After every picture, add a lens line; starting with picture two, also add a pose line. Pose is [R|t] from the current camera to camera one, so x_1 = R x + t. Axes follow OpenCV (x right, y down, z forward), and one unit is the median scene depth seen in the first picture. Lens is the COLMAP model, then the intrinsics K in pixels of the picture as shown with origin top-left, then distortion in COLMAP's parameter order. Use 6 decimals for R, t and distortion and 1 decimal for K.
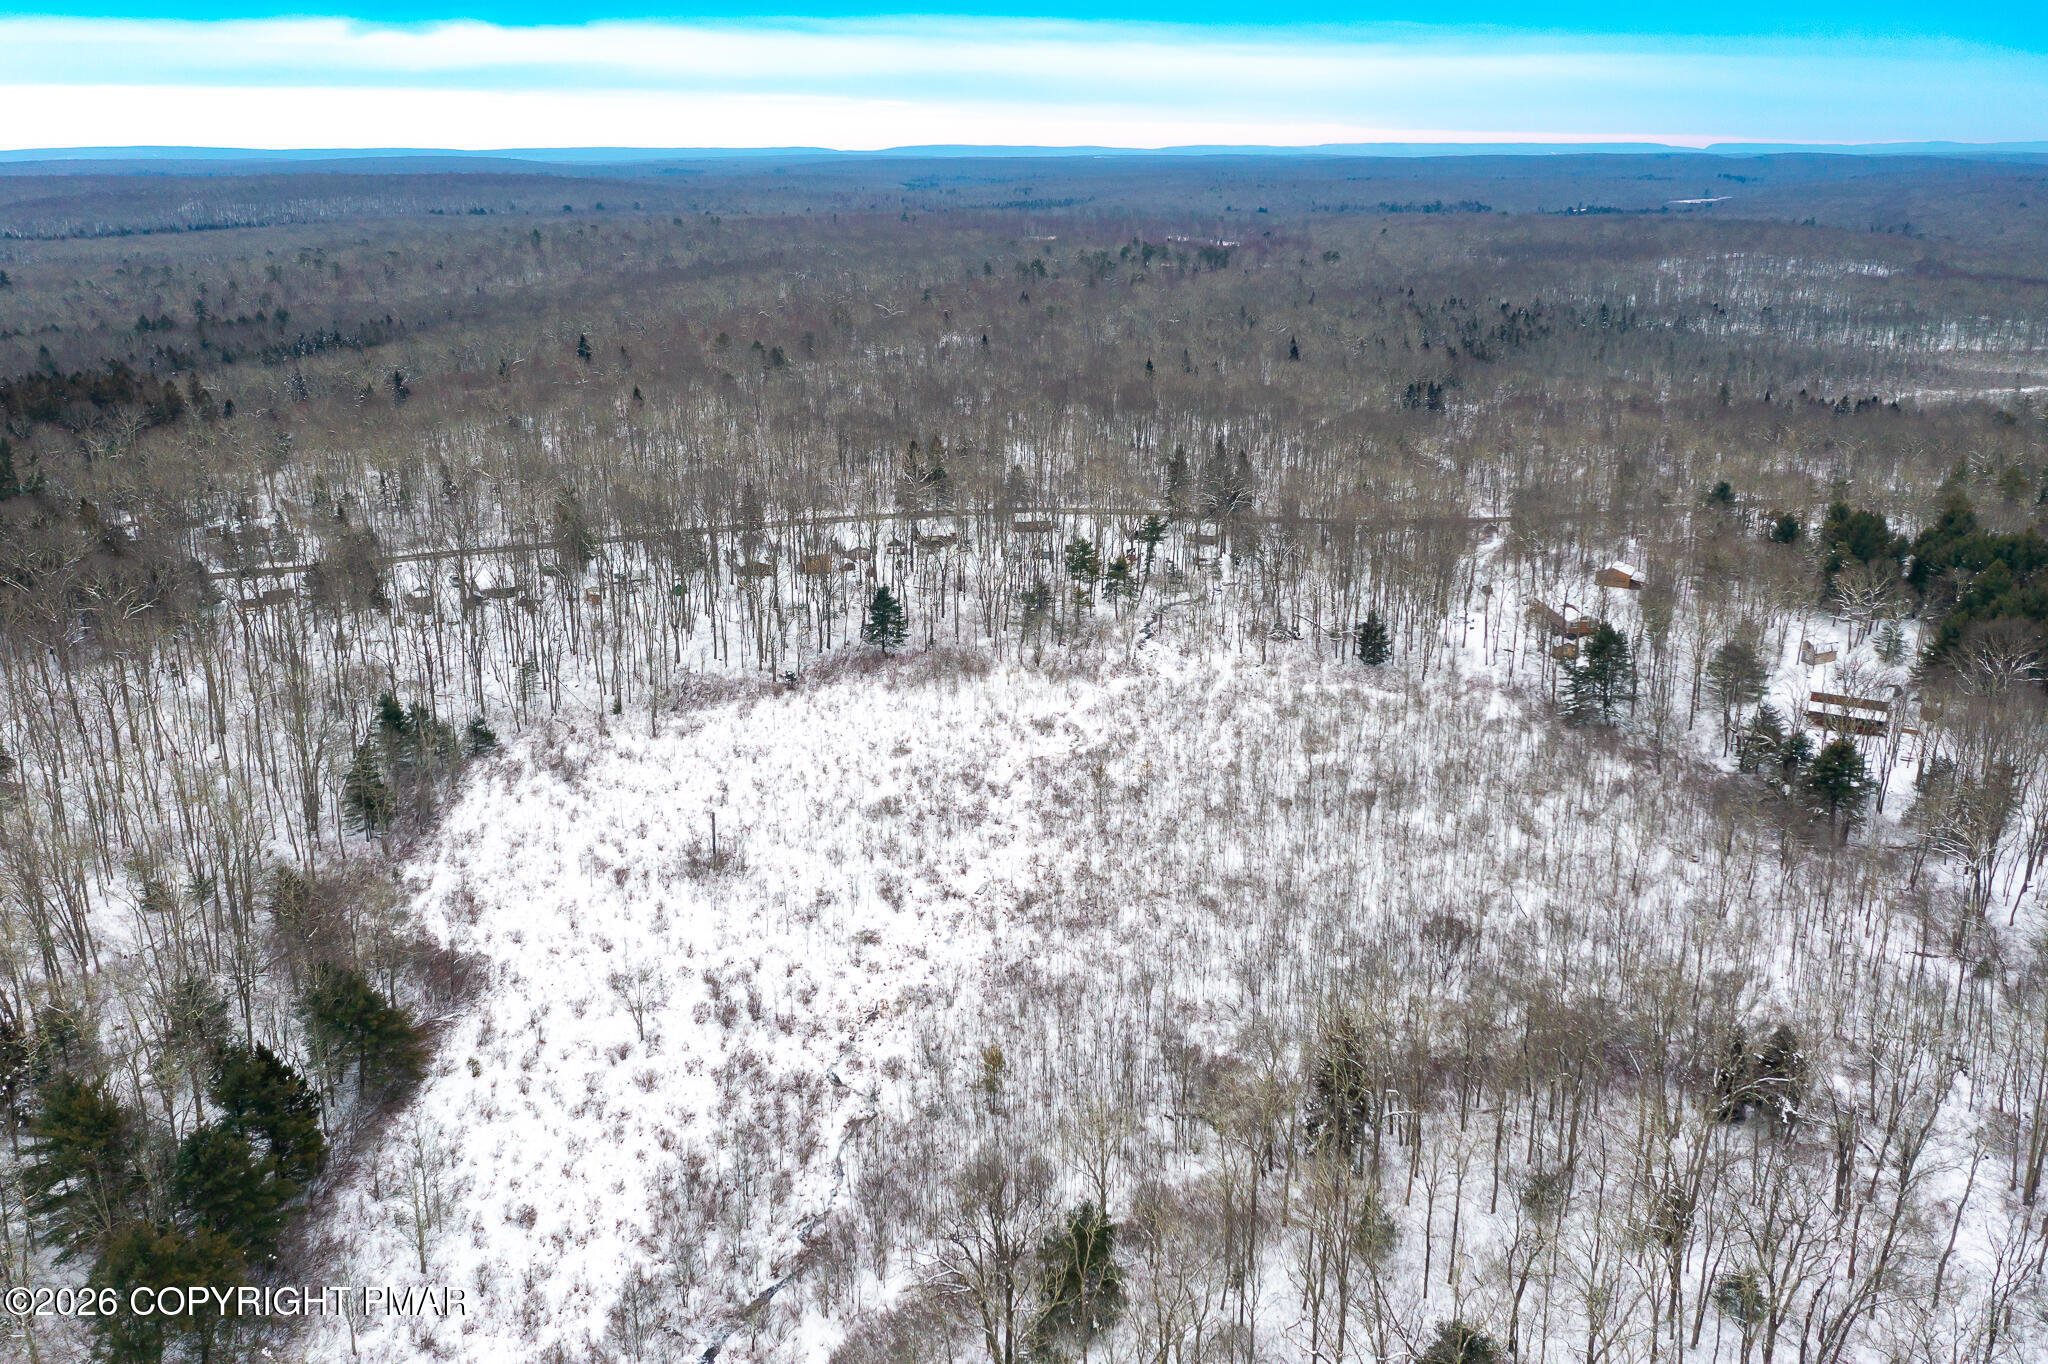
lens RADIAL K [[1619.7, 0, 1024.0], [0, 1619.7, 682.0], [0, 0, 1]] dist [-0.057138, 0.130016]
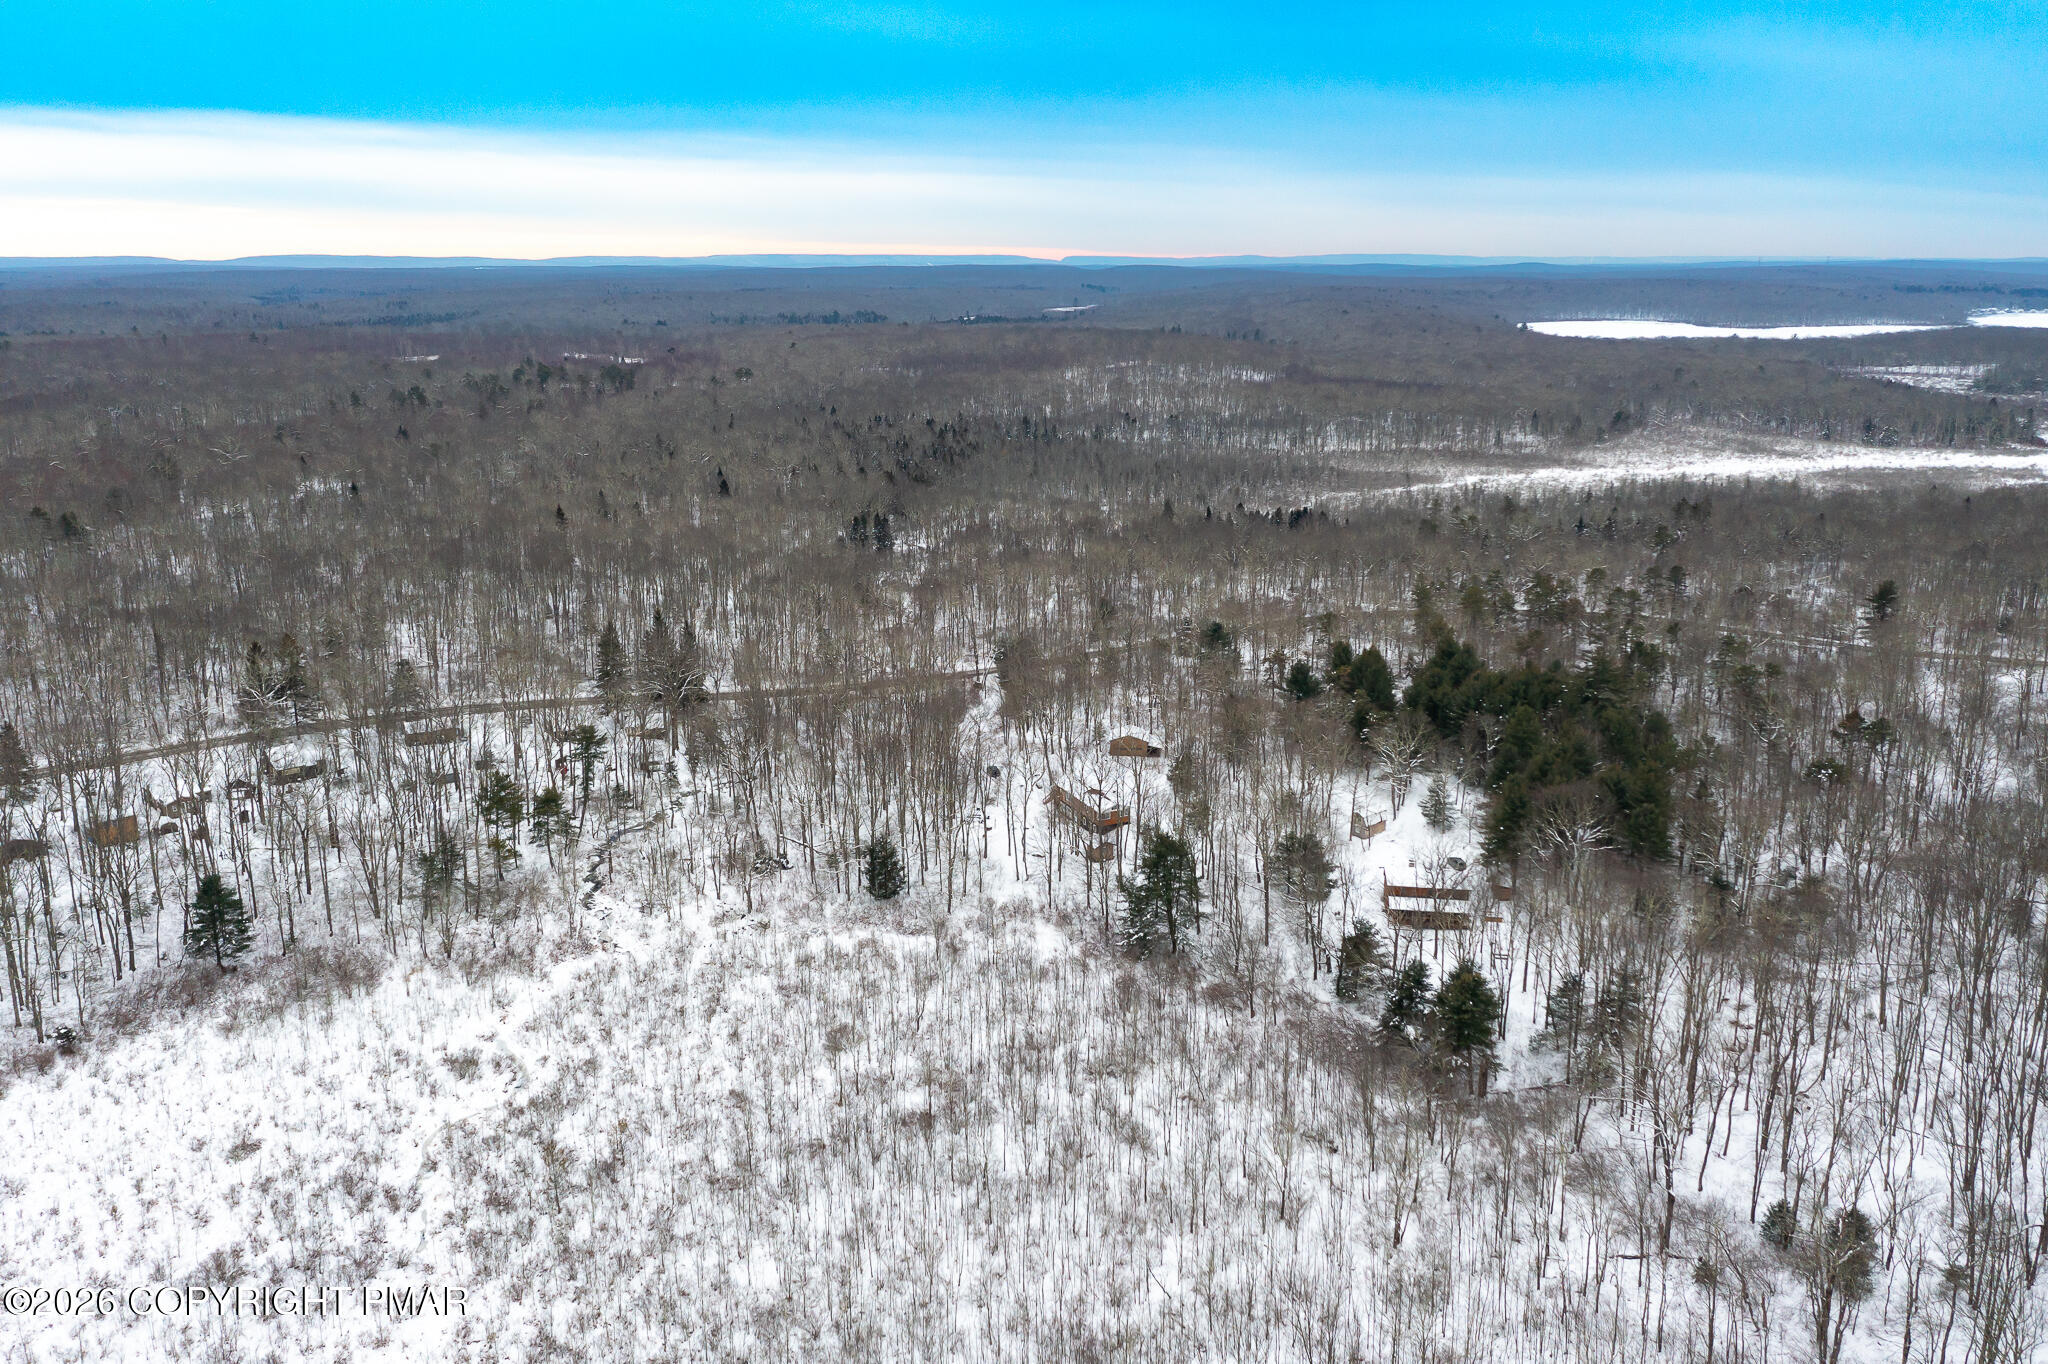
lens RADIAL K [[1575.3, 0, 1024.0], [0, 1575.3, 682.0], [0, 0, 1]] dist [-0.012822, 0.015354]
pose [[0.933696, -0.089042, 0.346820, 0.015996], [0.108633, 0.993377, -0.037420, -0.080200], [-0.341191, 0.072615, 0.937185, 0.224651]]
